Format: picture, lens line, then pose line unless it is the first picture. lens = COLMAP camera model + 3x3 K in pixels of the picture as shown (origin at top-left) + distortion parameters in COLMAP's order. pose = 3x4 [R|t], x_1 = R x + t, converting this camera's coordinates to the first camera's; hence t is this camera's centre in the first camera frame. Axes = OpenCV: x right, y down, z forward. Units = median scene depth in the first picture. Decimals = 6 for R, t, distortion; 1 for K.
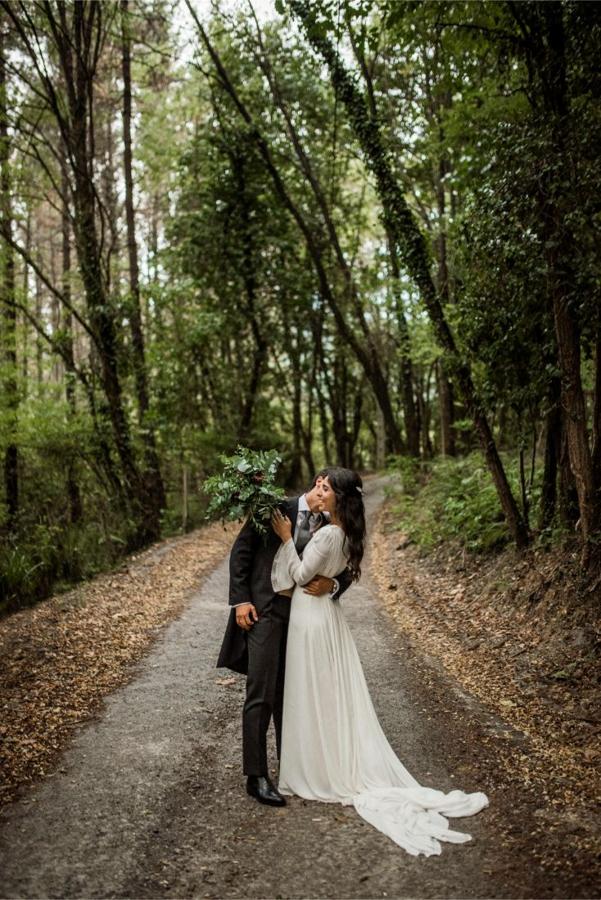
lens RADIAL K [[851.7, 0, 300.5], [0, 851.7, 450.0], [0, 0, 1]] dist [-0.051822, 0.087227]
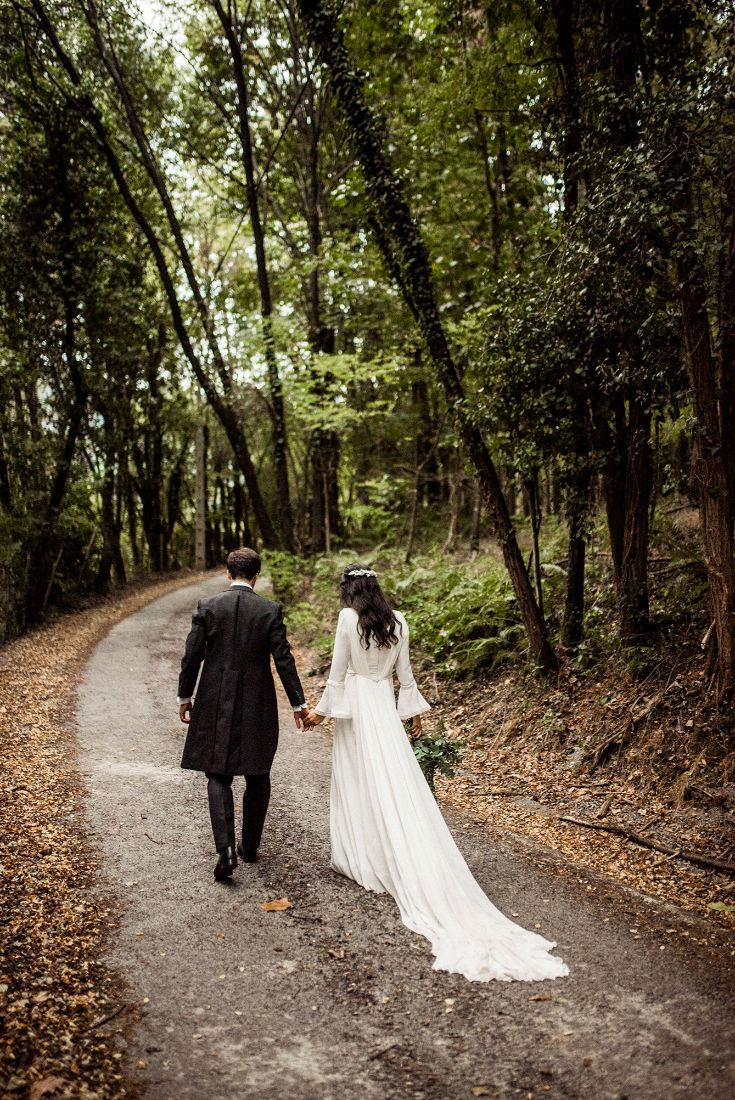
lens RADIAL K [[1040.9, 0, 367.5], [0, 1040.9, 550.0], [0, 0, 1]] dist [-0.051822, 0.087227]
pose [[0.952799, 0.017426, 0.303101, -0.148862], [-0.017966, 0.999838, -0.001008, 0.010020], [-0.303069, -0.004485, 0.952958, 0.157974]]
